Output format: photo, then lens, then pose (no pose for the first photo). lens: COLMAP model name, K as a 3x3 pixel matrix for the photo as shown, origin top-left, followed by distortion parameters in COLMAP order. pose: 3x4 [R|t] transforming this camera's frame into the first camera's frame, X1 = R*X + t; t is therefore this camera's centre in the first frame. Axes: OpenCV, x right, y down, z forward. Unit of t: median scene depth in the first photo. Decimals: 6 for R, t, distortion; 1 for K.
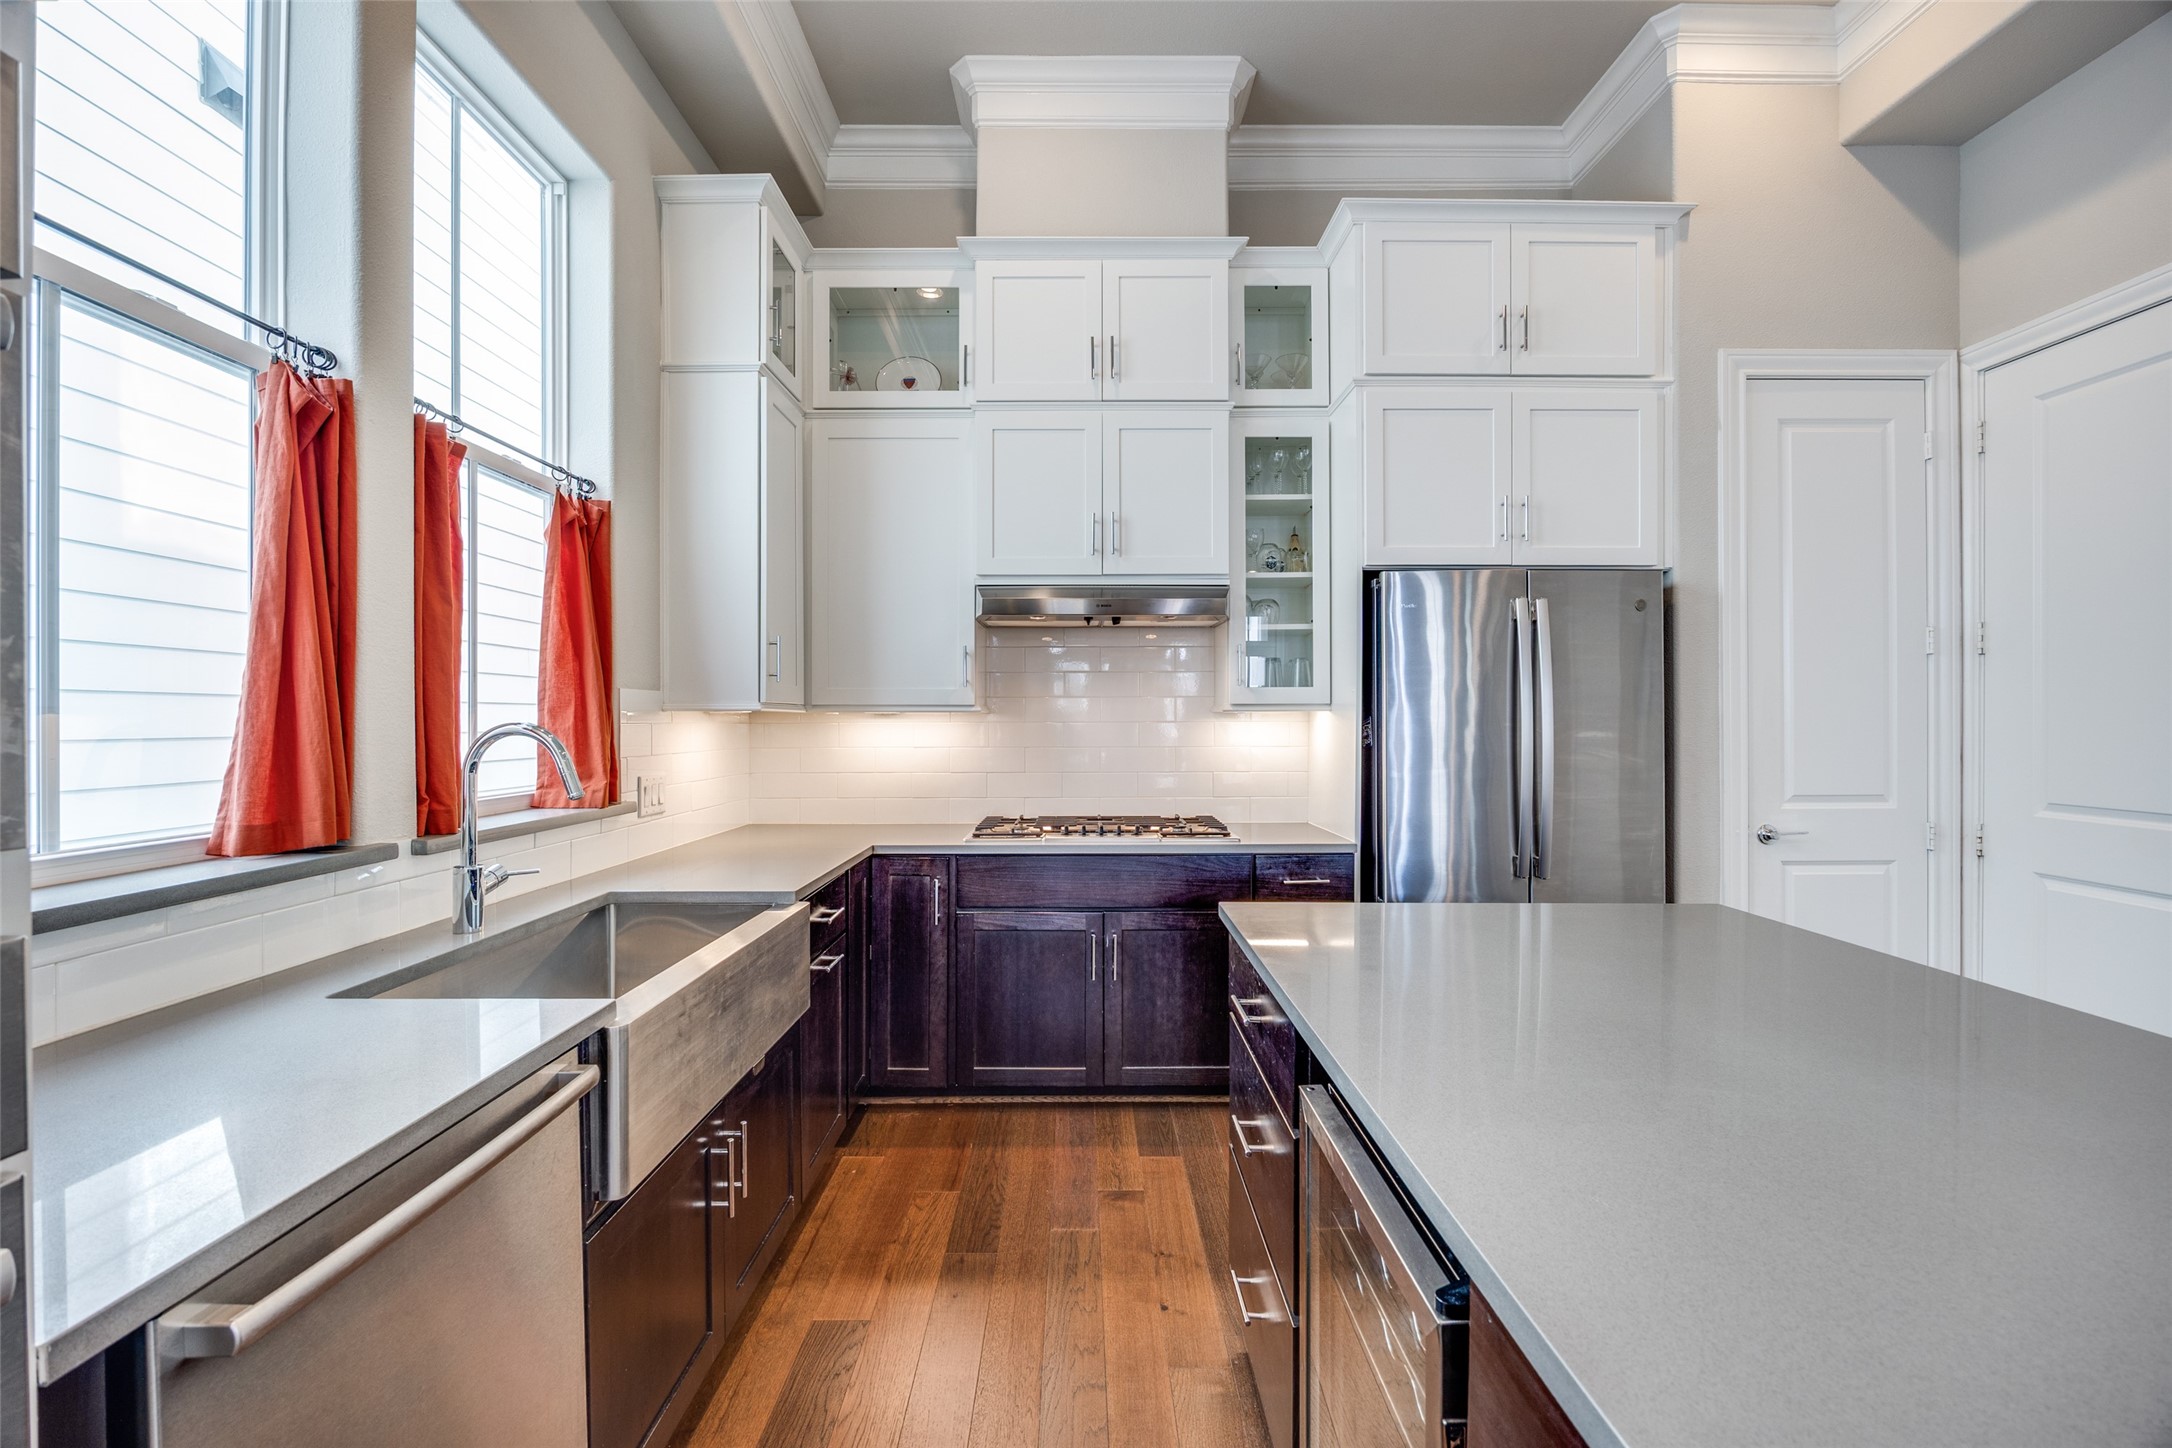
lens RADIAL K [[923.6, 0, 1078.5], [0, 923.6, 716.8], [0, 0, 1]] dist [-0.004642, -0.000621]
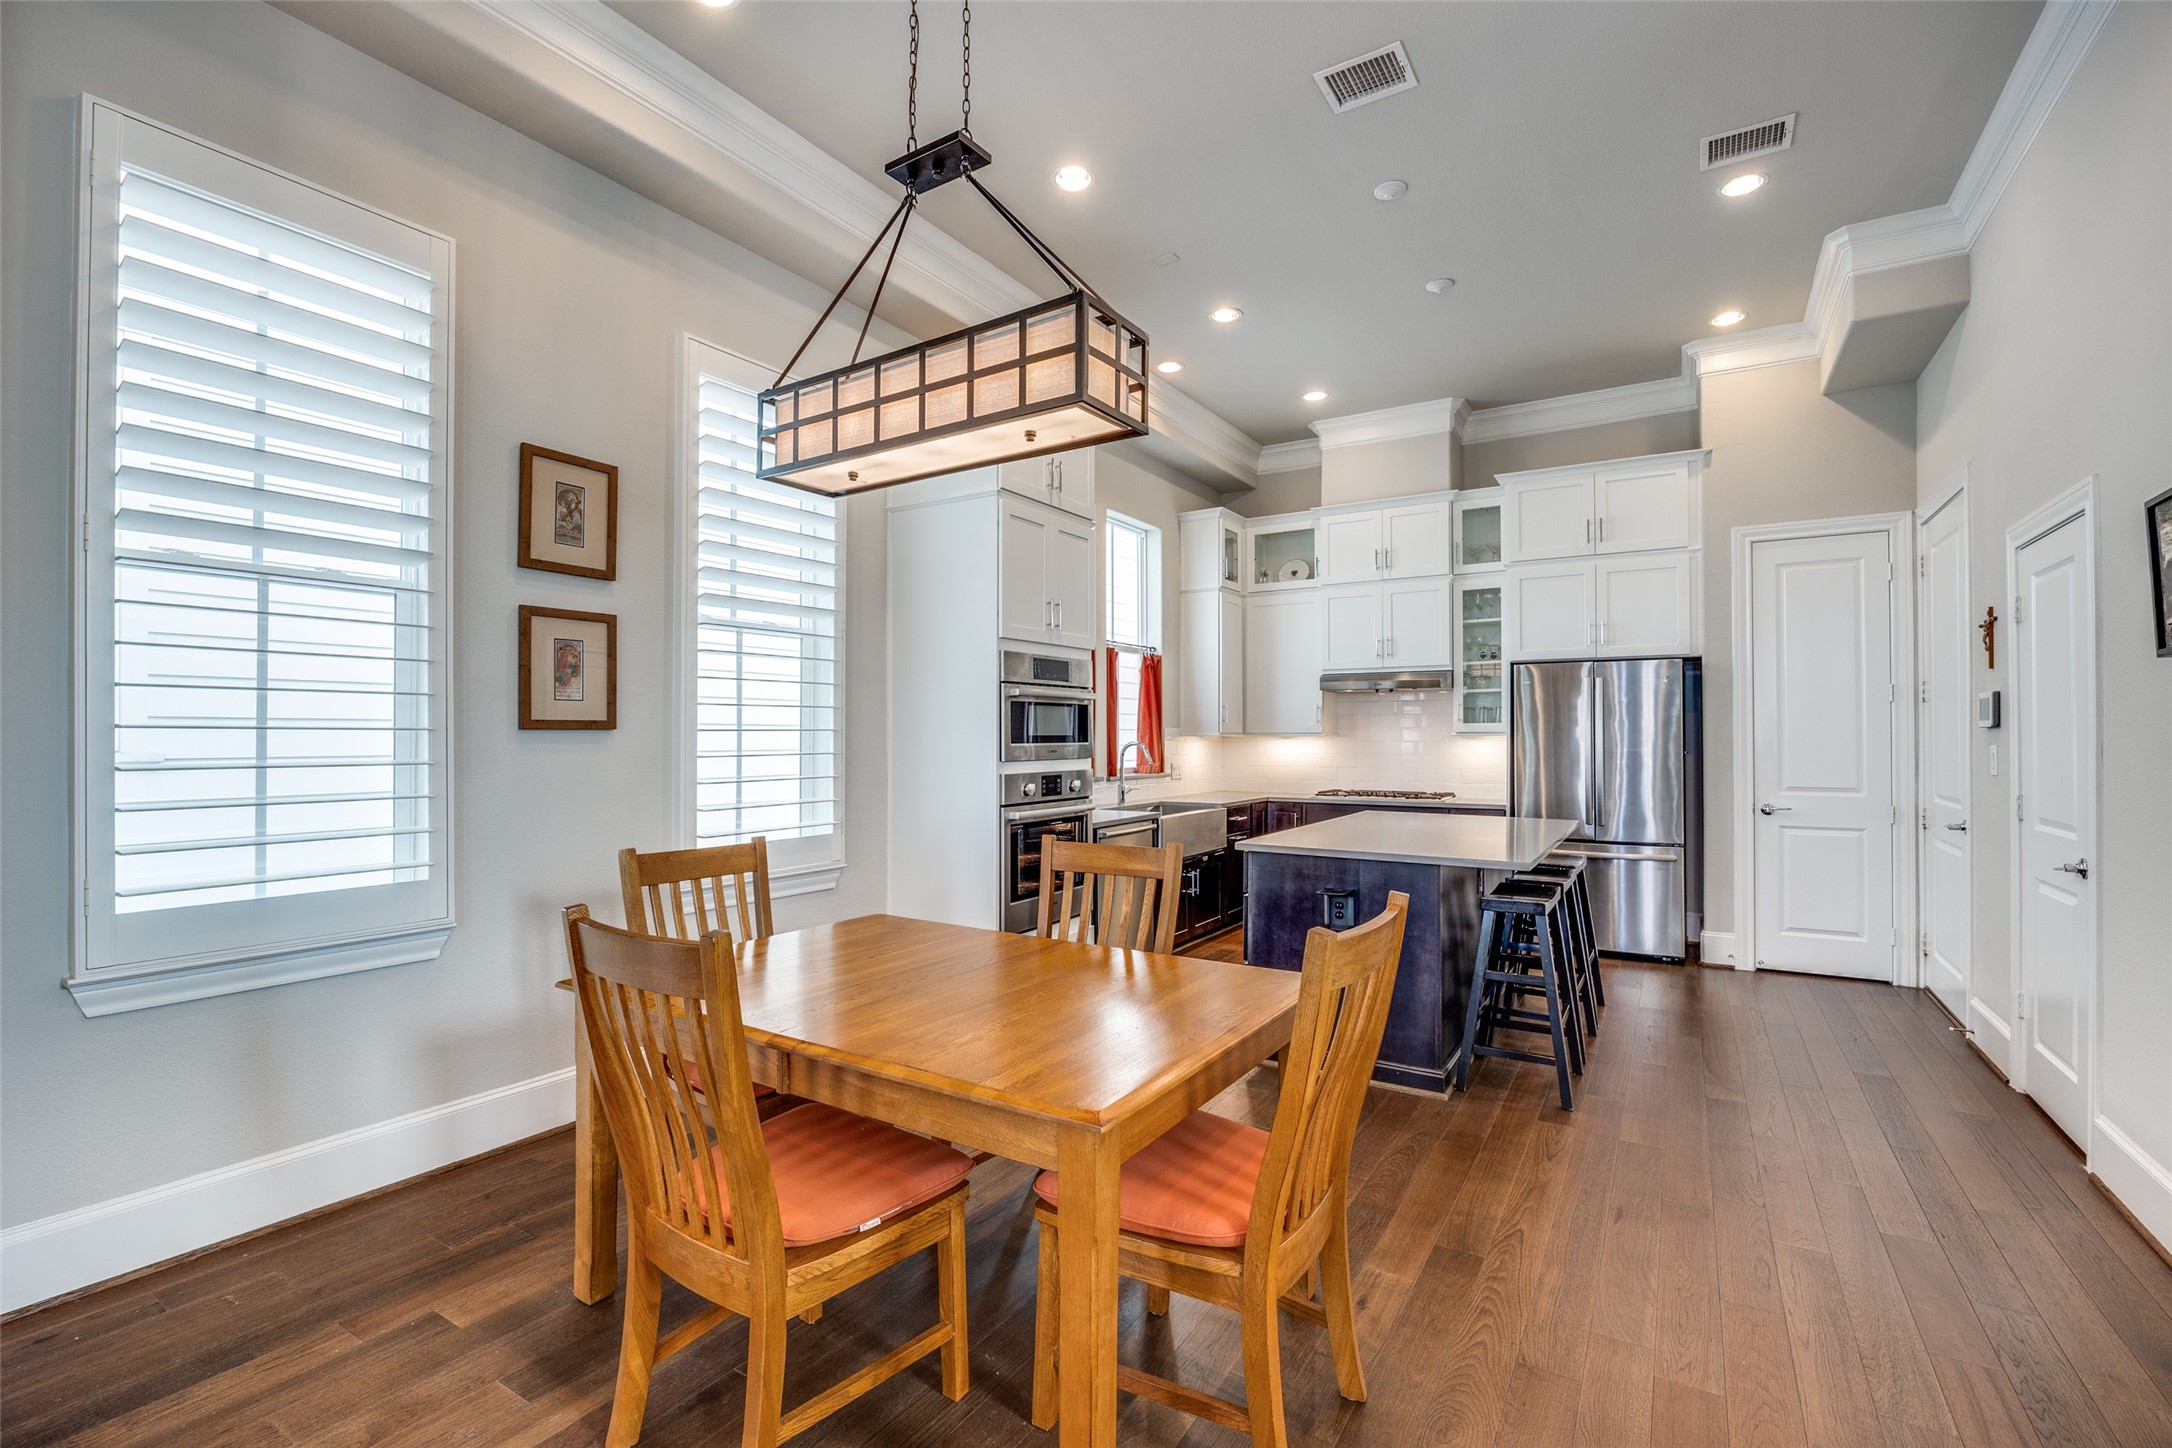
lens RADIAL K [[975.5, 0, 1107.9], [0, 975.5, 726.7], [0, 0, 1]] dist [-0.004720, -0.000378]
pose [[0.862777, -0.003615, -0.505572, 0.607010], [0.000758, 0.999983, -0.005857, -0.015208], [0.505584, 0.004670, 0.862765, -1.167321]]
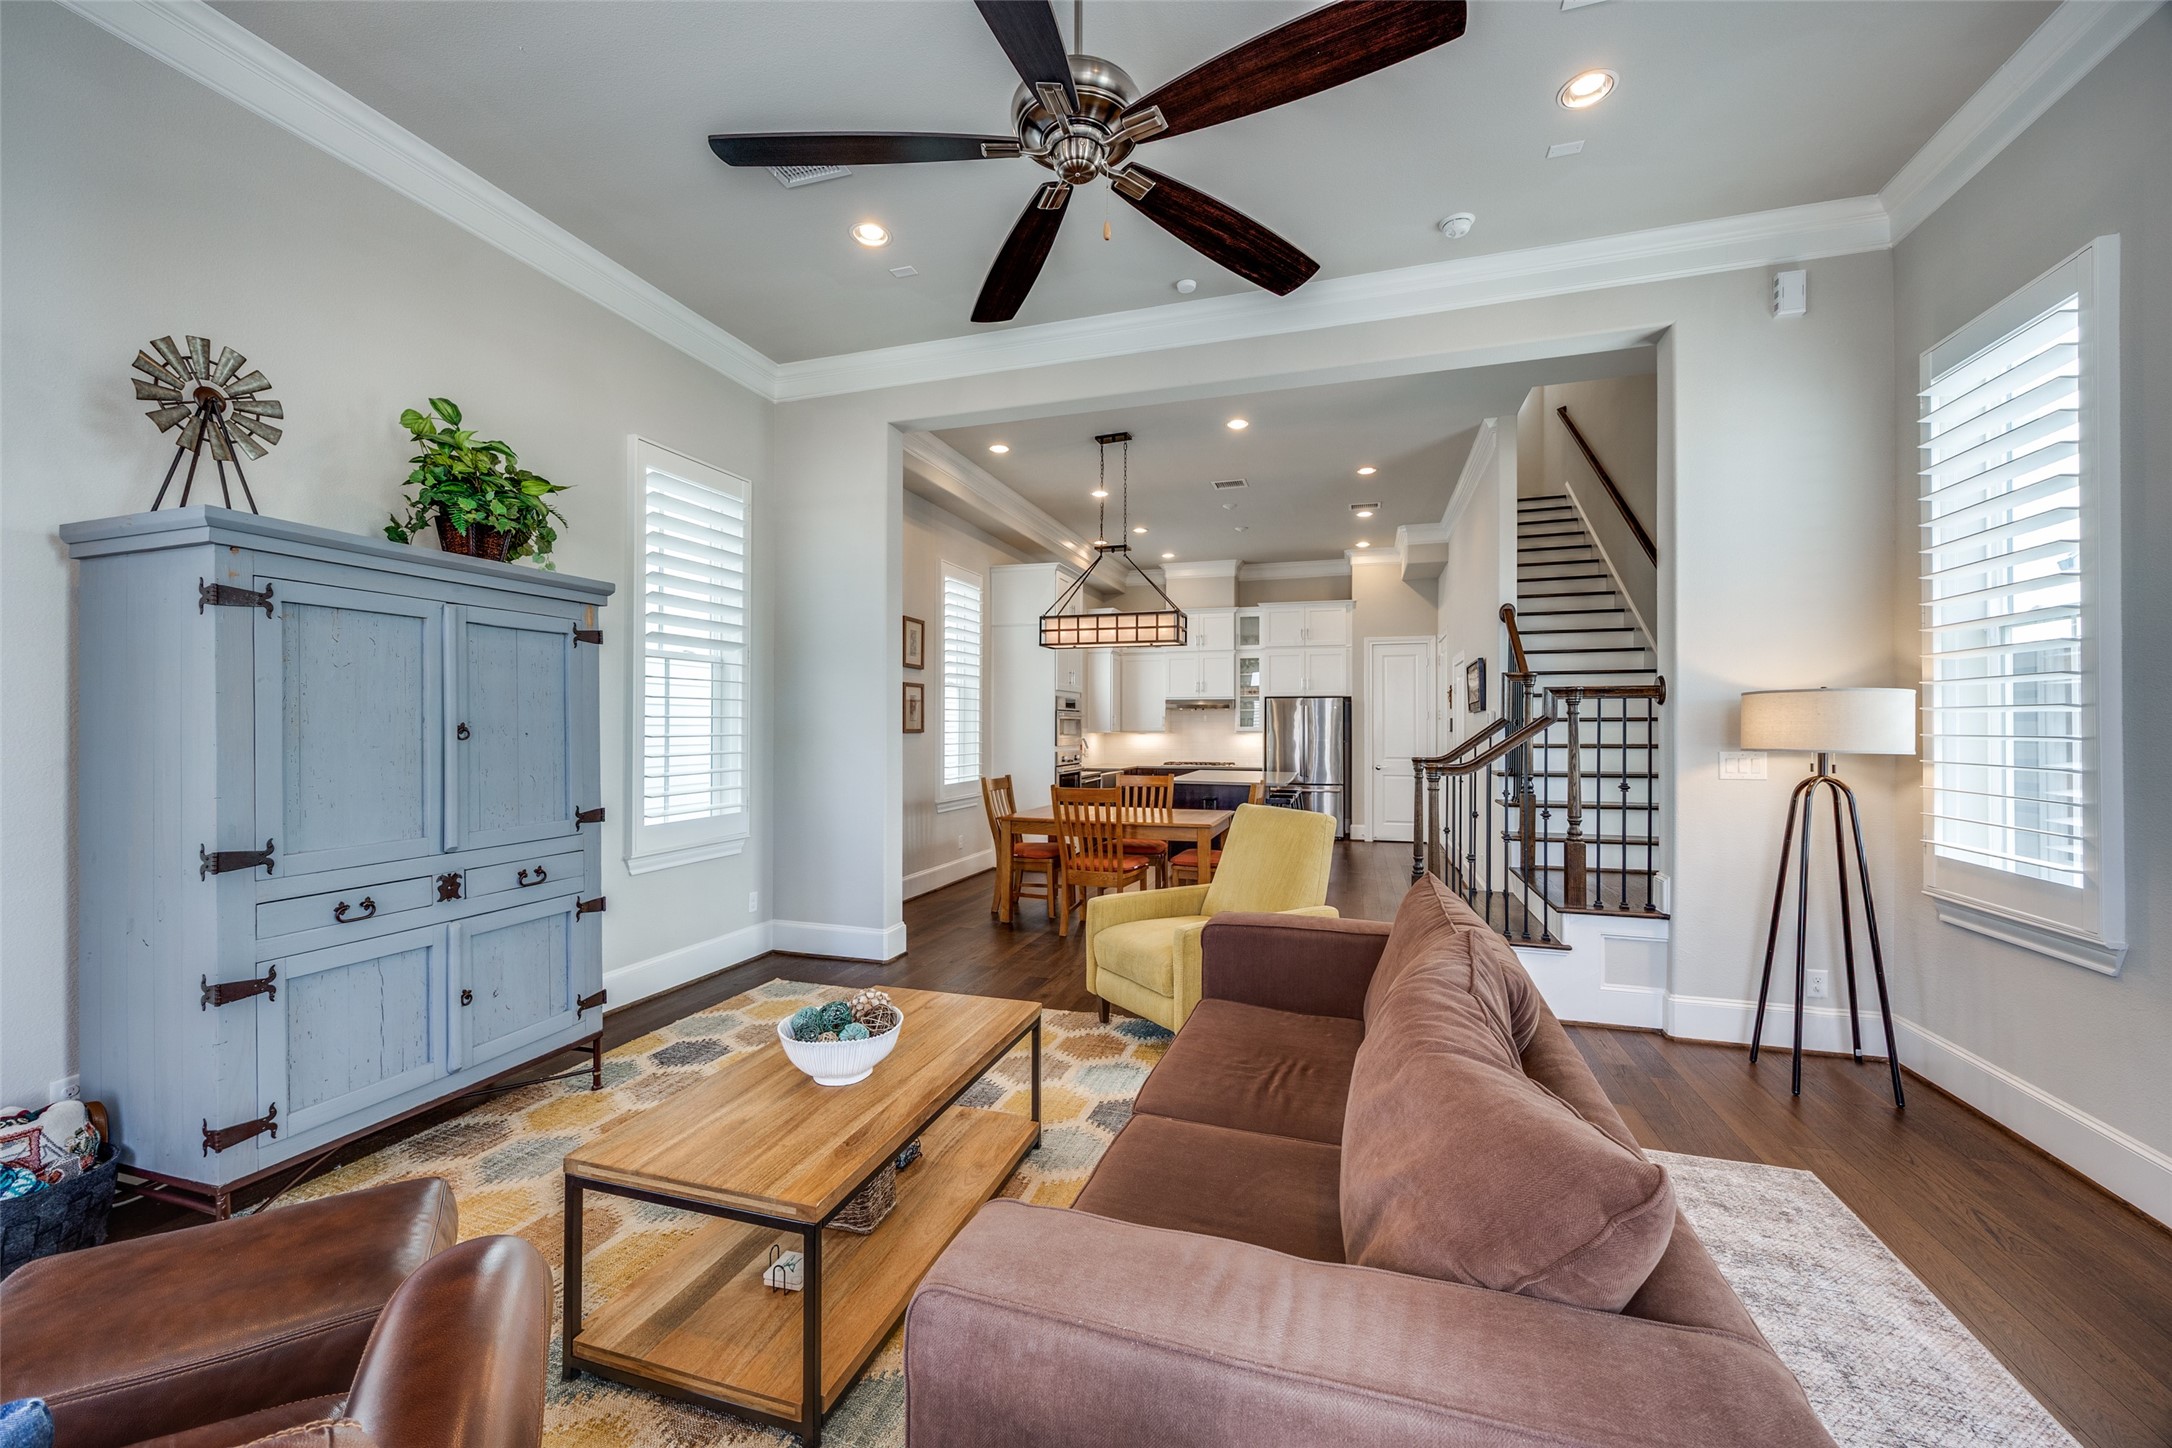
lens RADIAL K [[814.2, 0, 1073.8], [0, 814.2, 723.8], [0, 0, 1]] dist [-0.002927, -0.000556]
pose [[0.946909, 0.003250, -0.321484, 0.641572], [-0.003950, 0.999991, -0.001523, -0.041586], [0.321476, 0.002712, 0.946914, -2.418151]]
